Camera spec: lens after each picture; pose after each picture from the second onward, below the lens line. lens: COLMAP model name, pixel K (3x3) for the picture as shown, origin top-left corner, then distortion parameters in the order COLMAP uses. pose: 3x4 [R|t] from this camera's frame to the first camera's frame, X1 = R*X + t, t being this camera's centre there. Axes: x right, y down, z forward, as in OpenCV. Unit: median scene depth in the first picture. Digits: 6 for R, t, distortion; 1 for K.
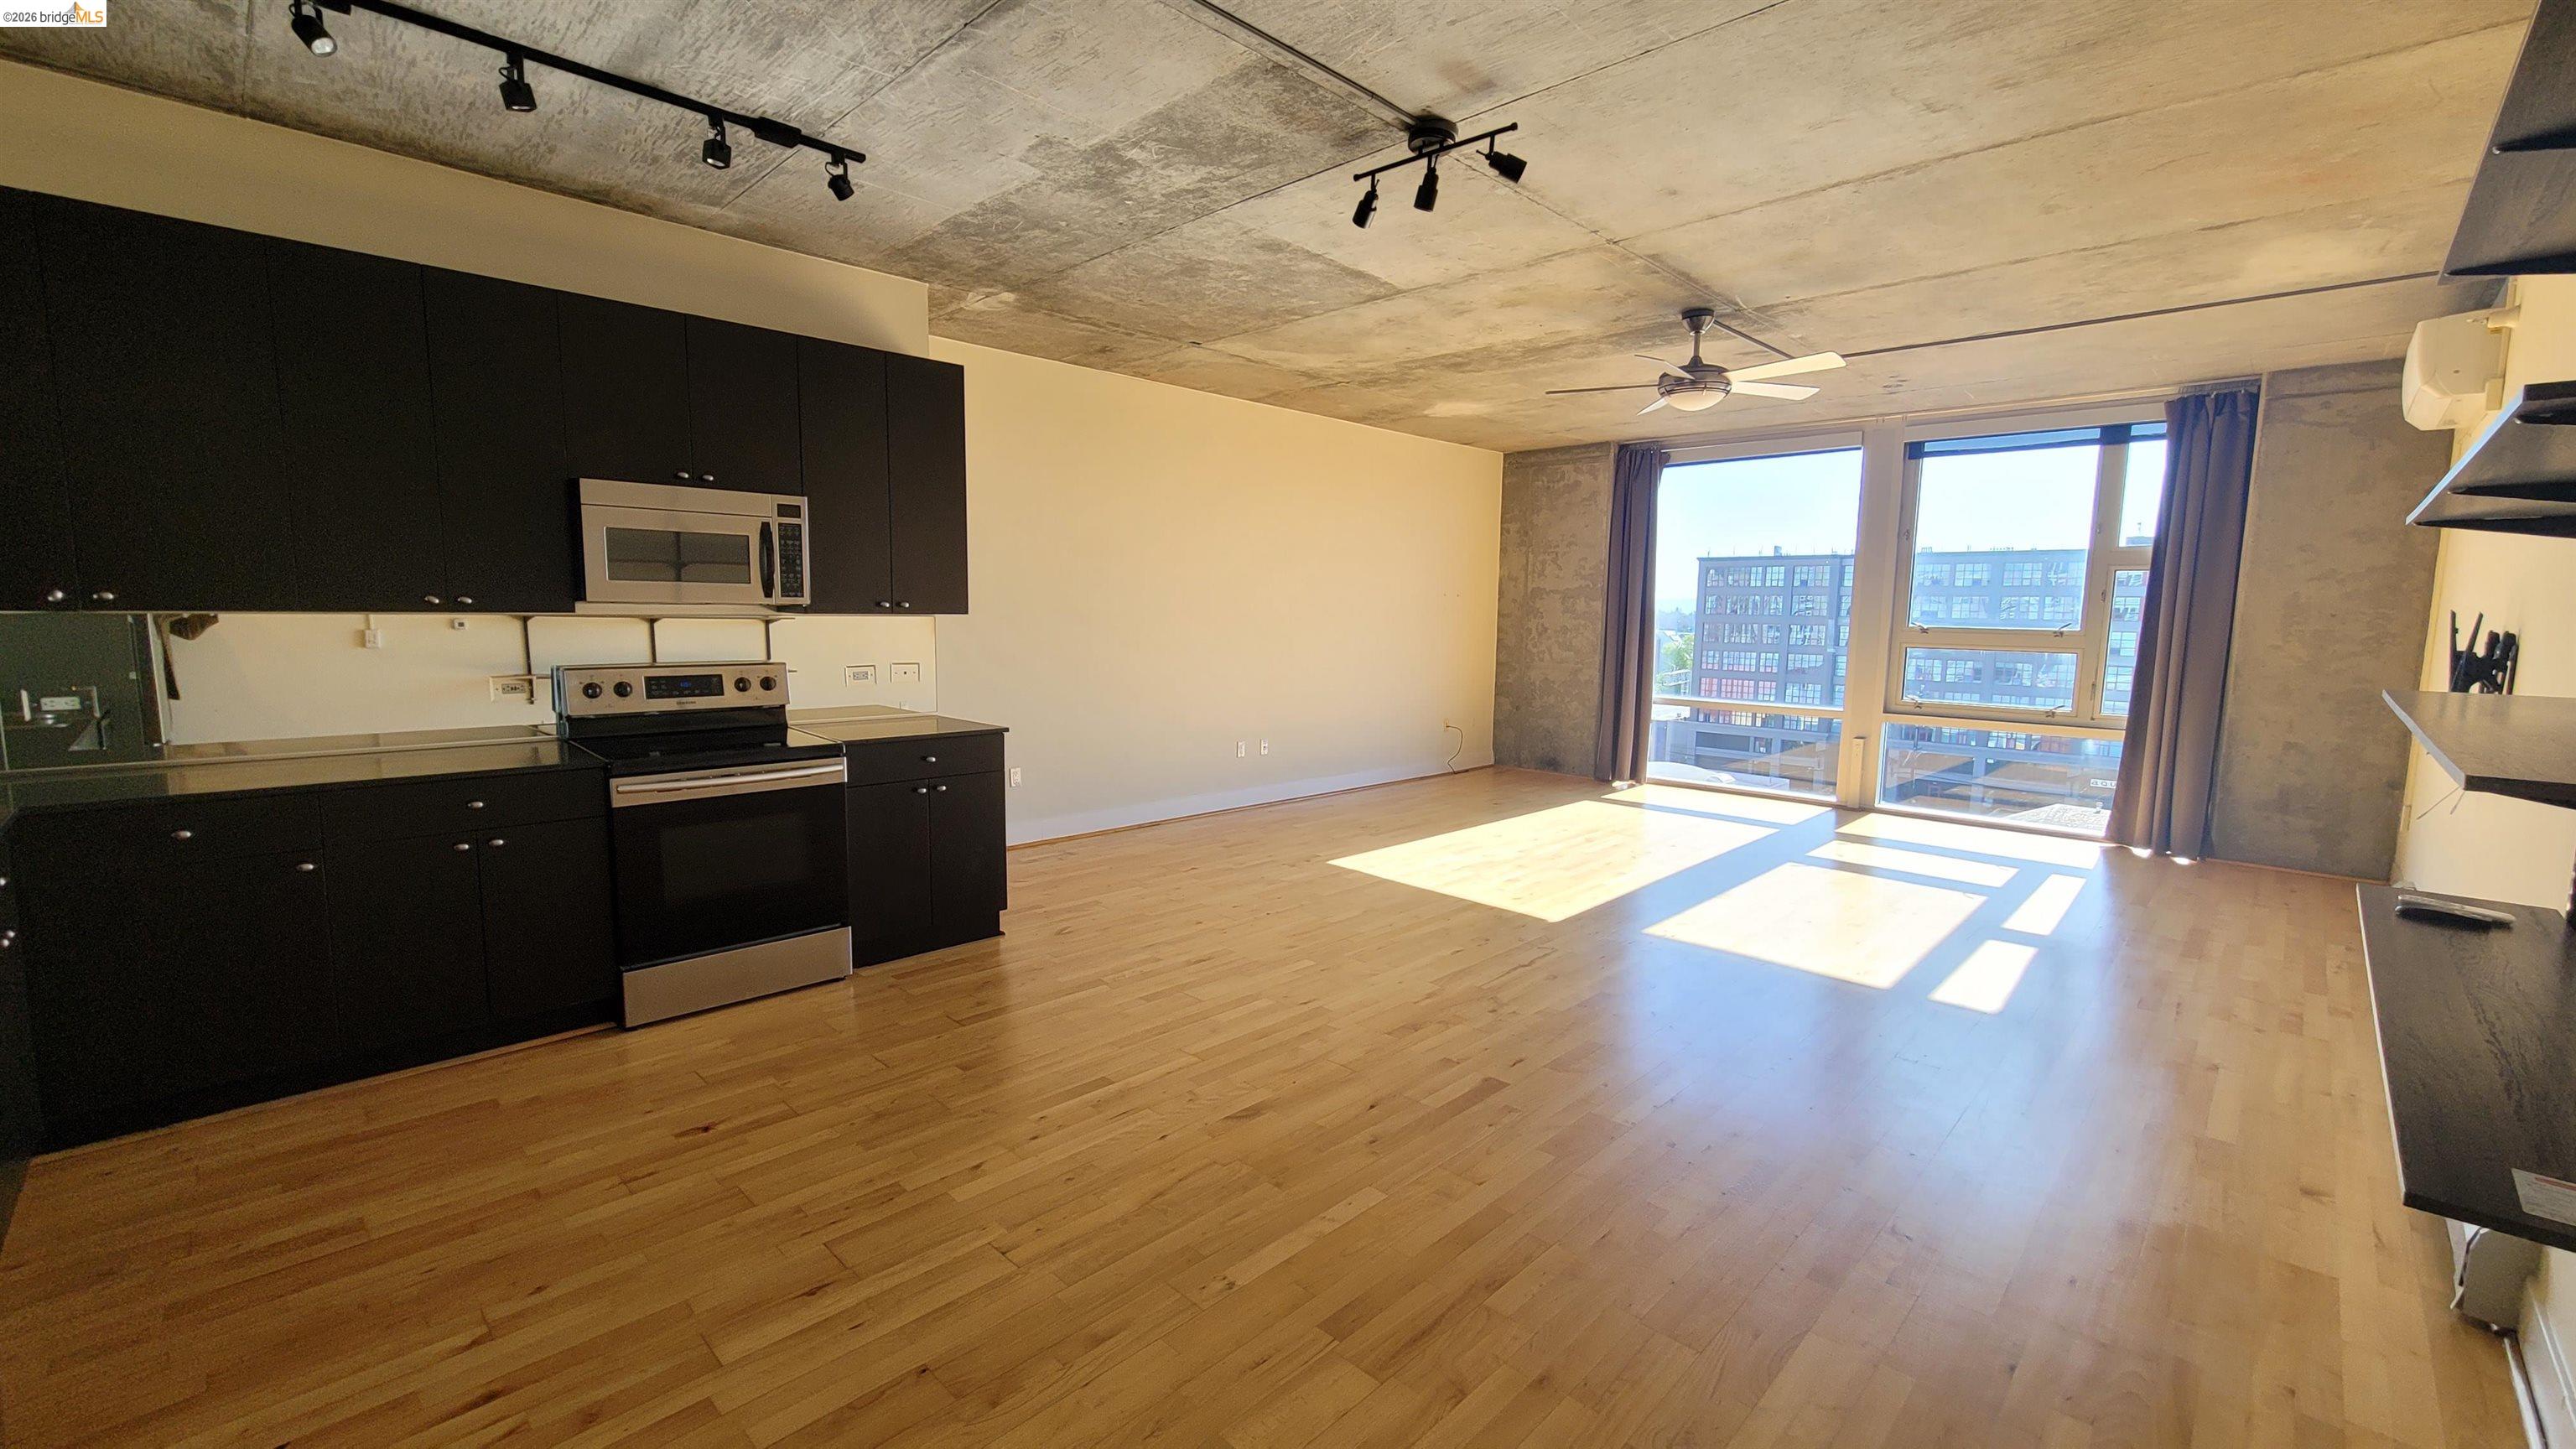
lens RADIAL K [[1049.2, 0, 1289.6], [0, 1049.2, 732.0], [0, 0, 1]] dist [-0.001822, 0.000045]
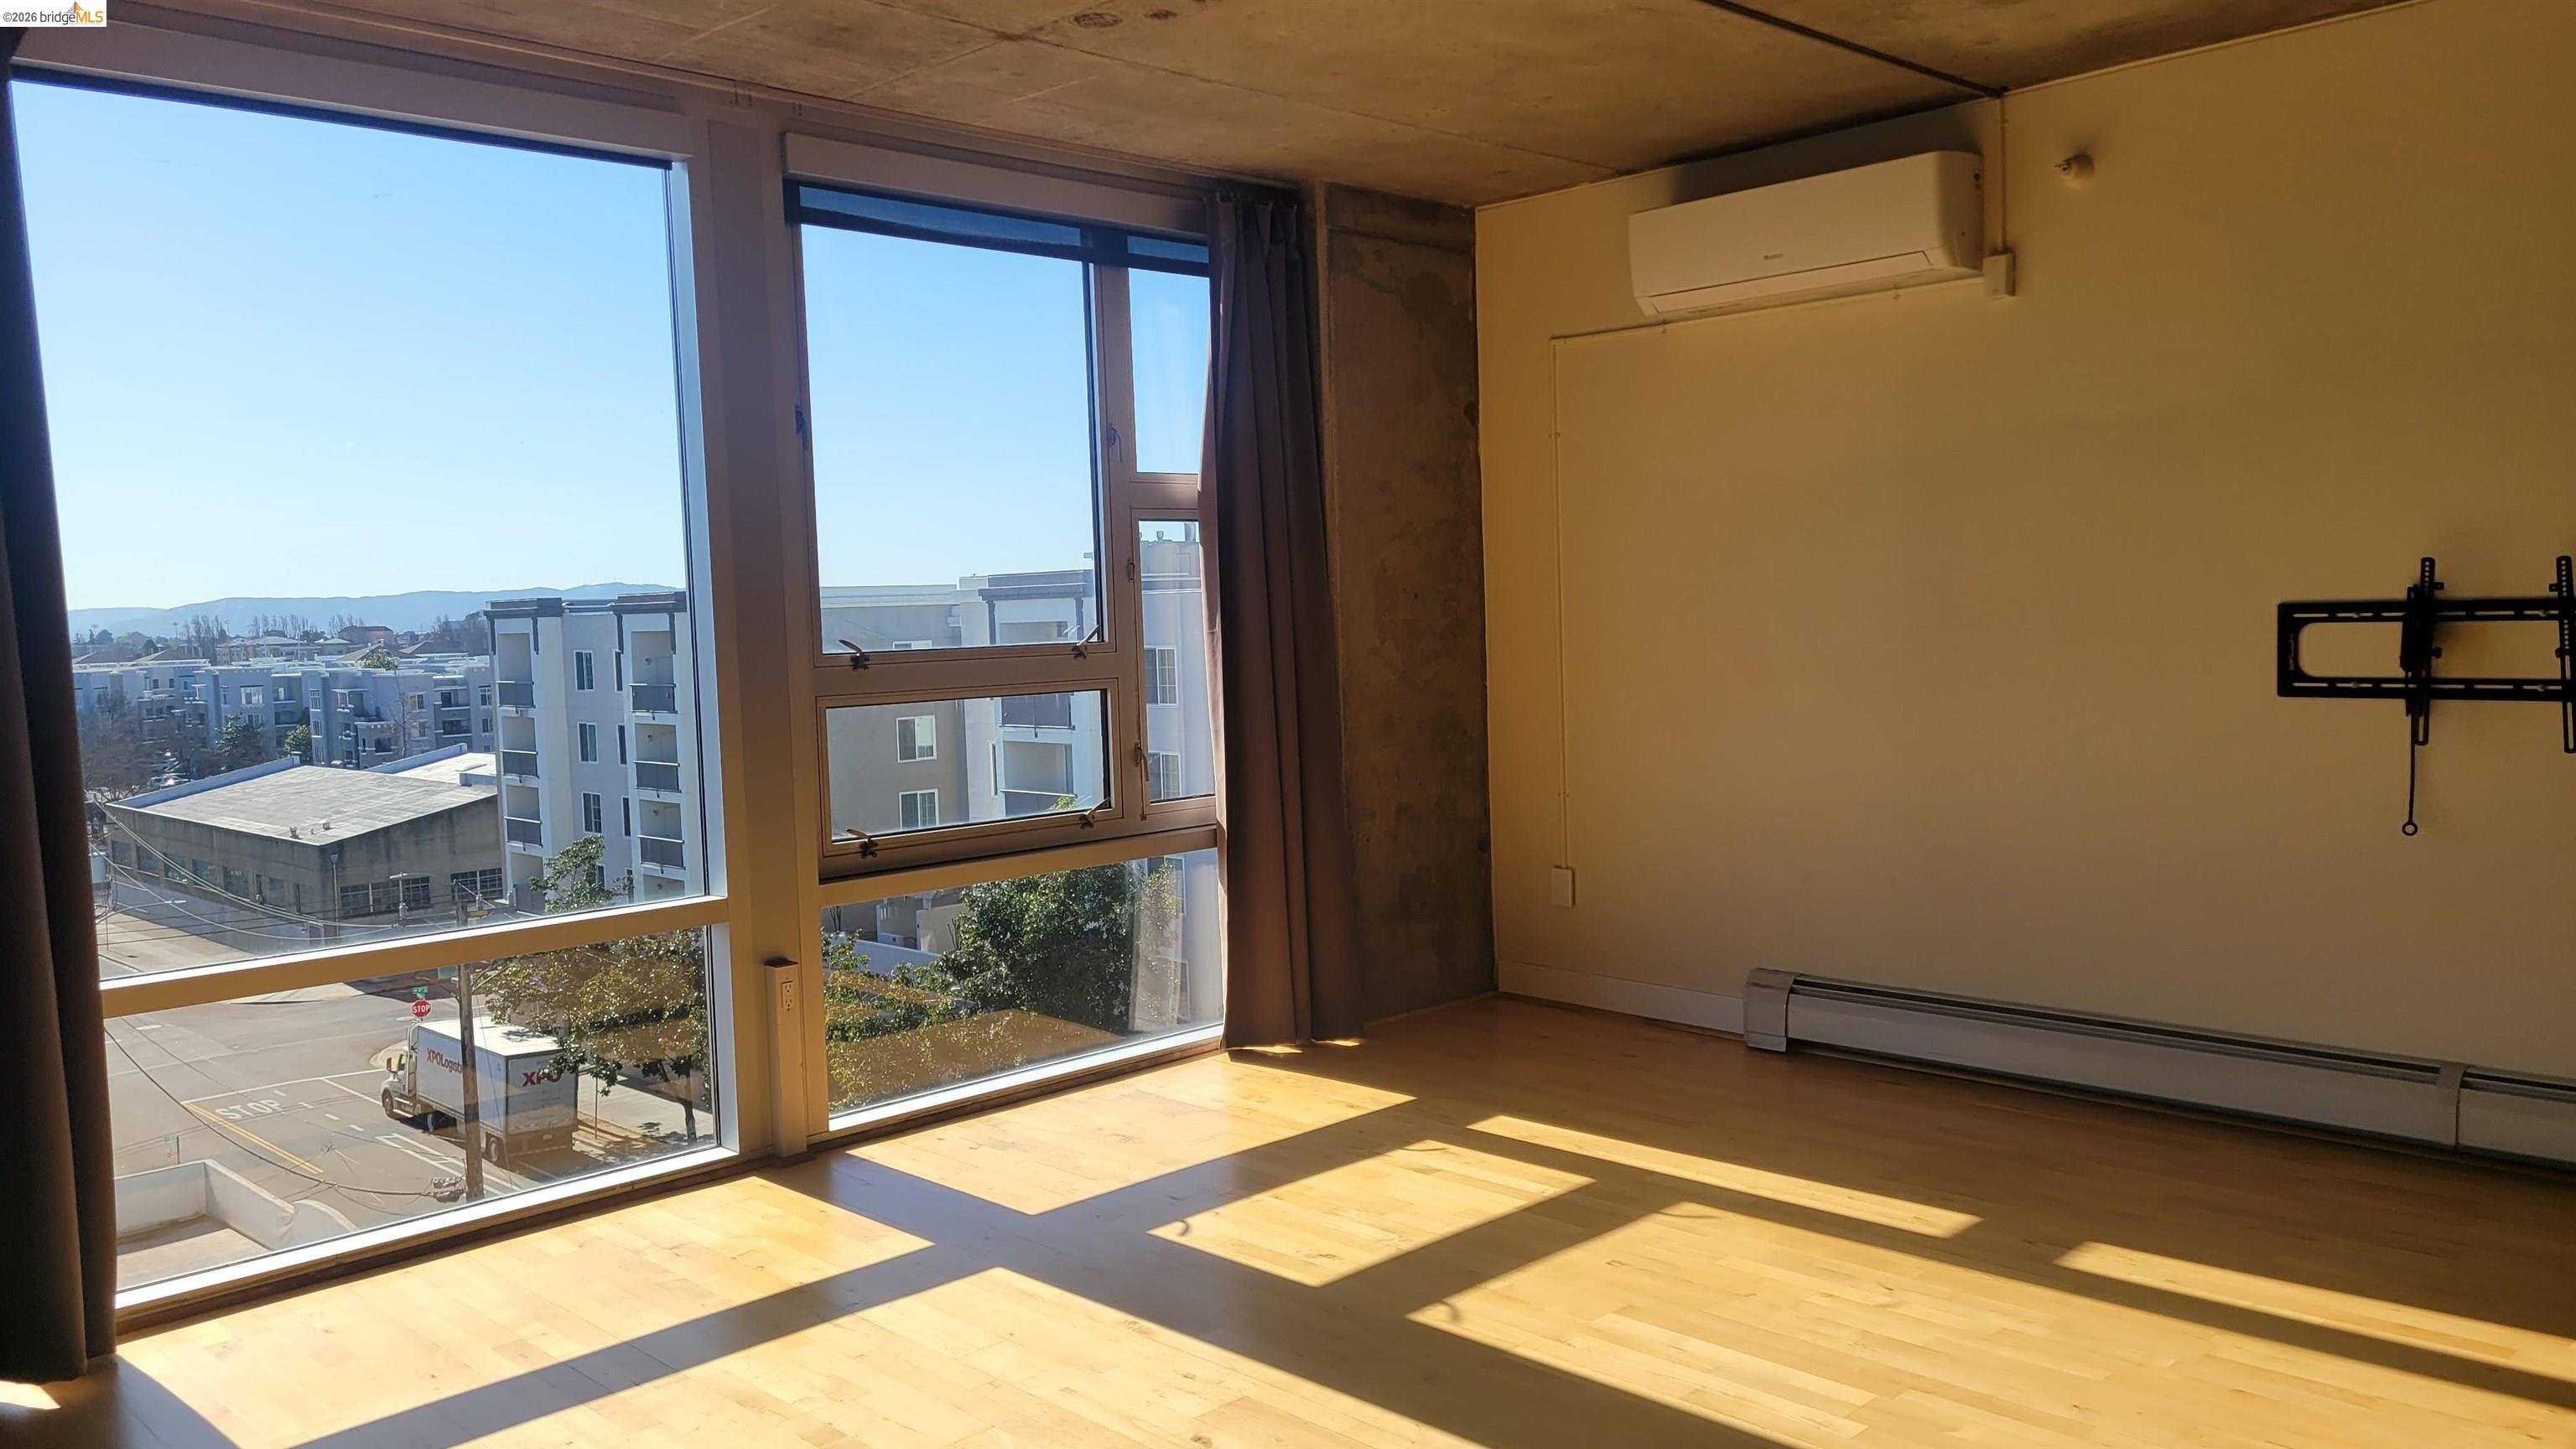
lens RADIAL K [[1925.4, 0, 1315.3], [0, 1925.4, 719.9], [0, 0, 1]] dist [0.070994, -0.051434]
pose [[0.015227, -0.077132, 0.996905, -0.199015], [0.149666, 0.985964, 0.074000, -0.162642], [-0.988619, 0.148076, 0.026557, 1.278815]]
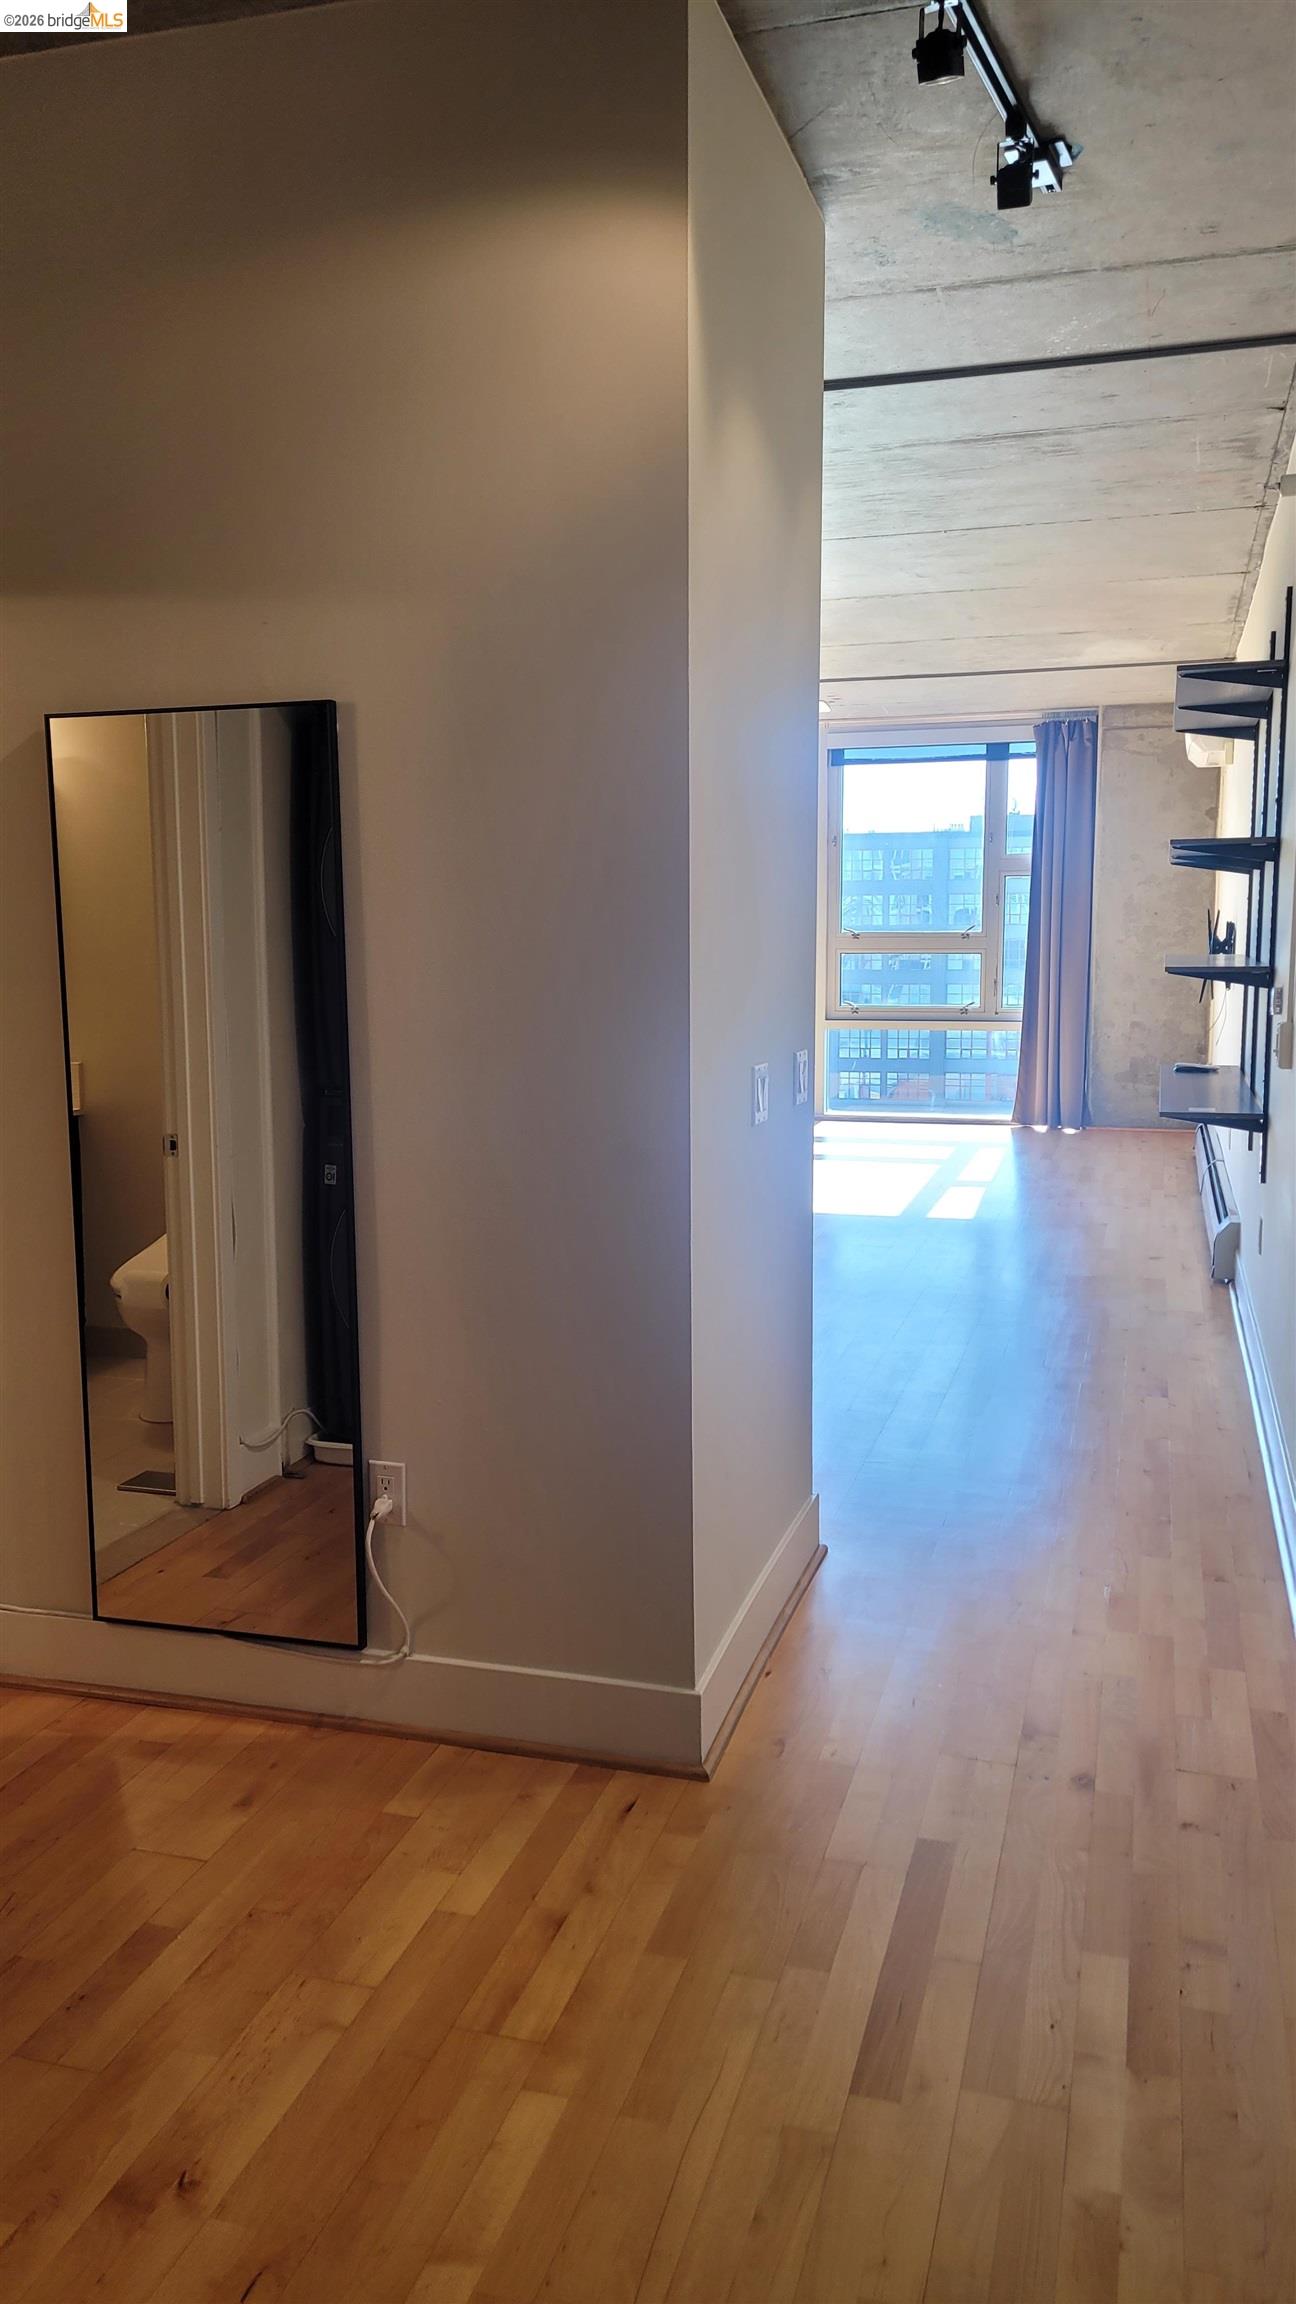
lens RADIAL K [[1722.1, 0, 644.4], [0, 1722.1, 1158.6], [0, 0, 1]] dist [0.070994, -0.051434]
pose [[0.884630, -0.081434, 0.459128, -0.568578], [0.073132, 0.996677, 0.035869, 0.068040], [-0.460523, 0.001846, 0.887646, -0.613356]]
